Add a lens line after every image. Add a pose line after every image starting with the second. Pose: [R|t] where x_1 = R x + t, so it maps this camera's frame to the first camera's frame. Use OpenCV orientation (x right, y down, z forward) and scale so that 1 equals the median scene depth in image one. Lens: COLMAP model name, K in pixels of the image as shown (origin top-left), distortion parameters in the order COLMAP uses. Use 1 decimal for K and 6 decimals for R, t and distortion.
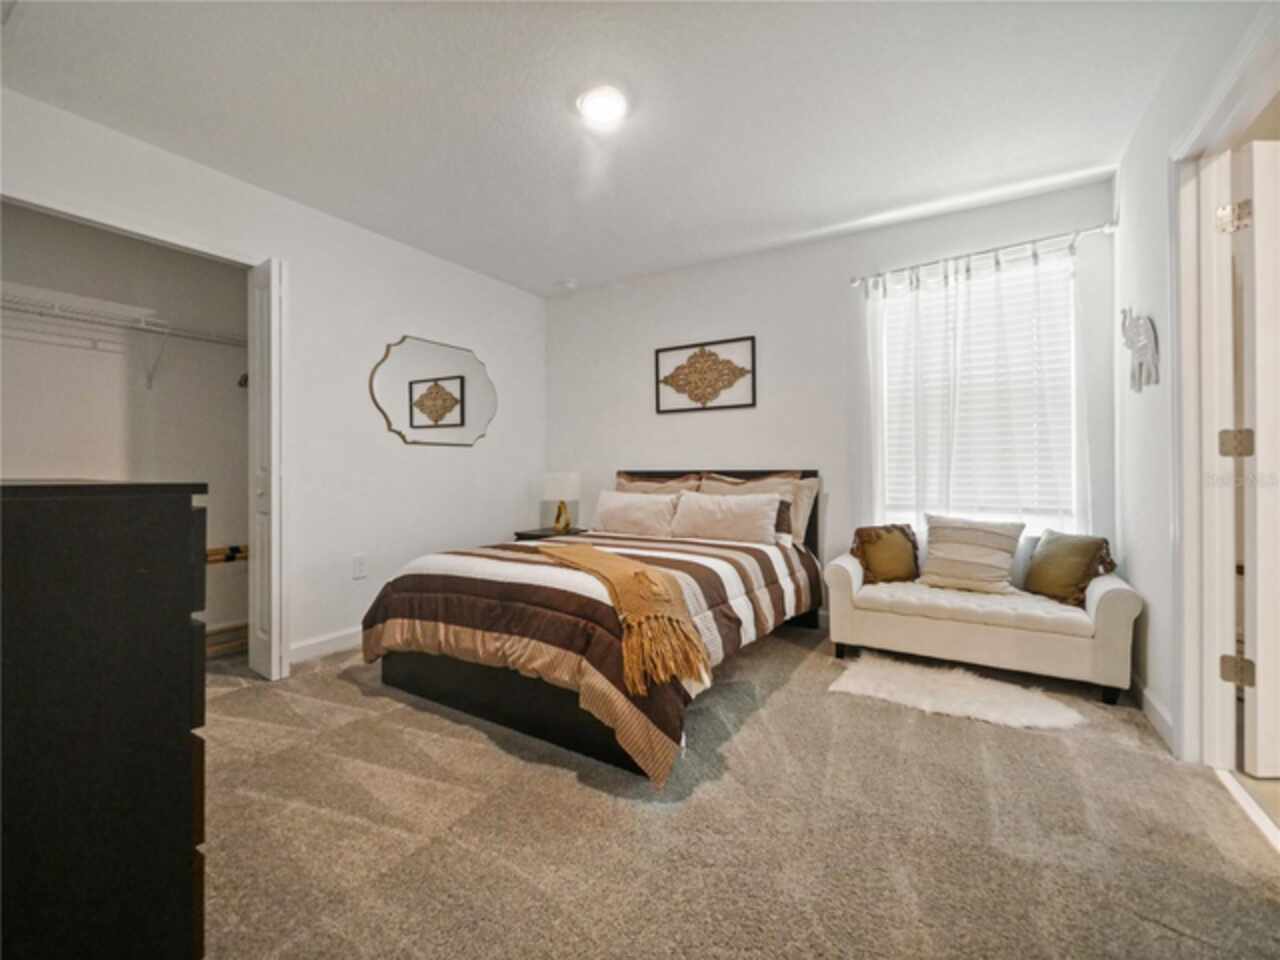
lens RADIAL K [[545.6, 0, 637.7], [0, 545.6, 470.3], [0, 0, 1]] dist [-0.002324, -0.000111]
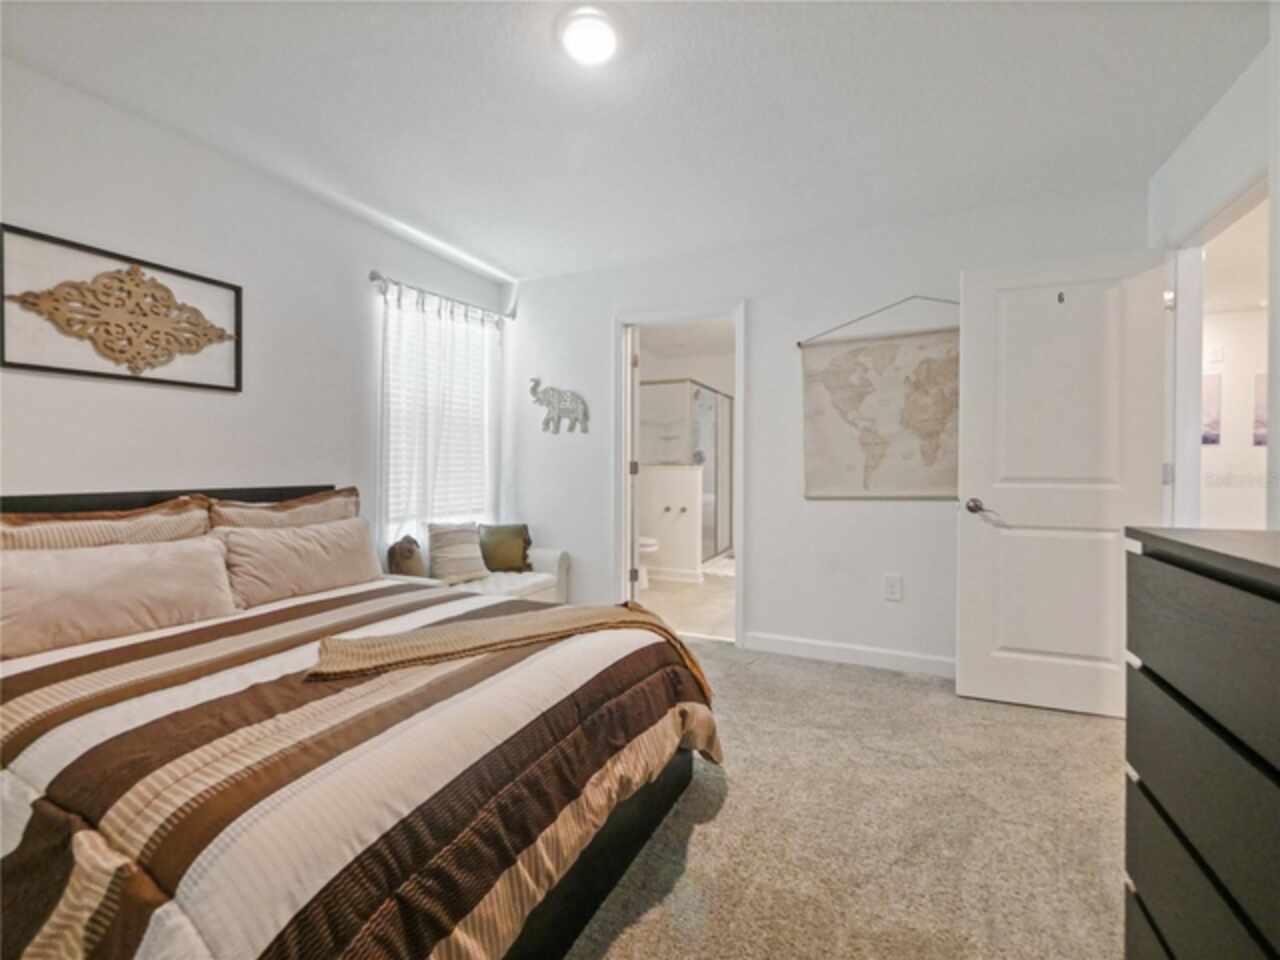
lens RADIAL K [[571.1, 0, 613.5], [0, 571.1, 471.9], [0, 0, 1]] dist [-0.001377, -0.000115]
pose [[-0.087245, -0.008793, 0.996148, -0.554776], [-0.001948, 0.999961, 0.008656, -0.027876], [-0.996185, -0.001186, -0.087259, 0.639284]]
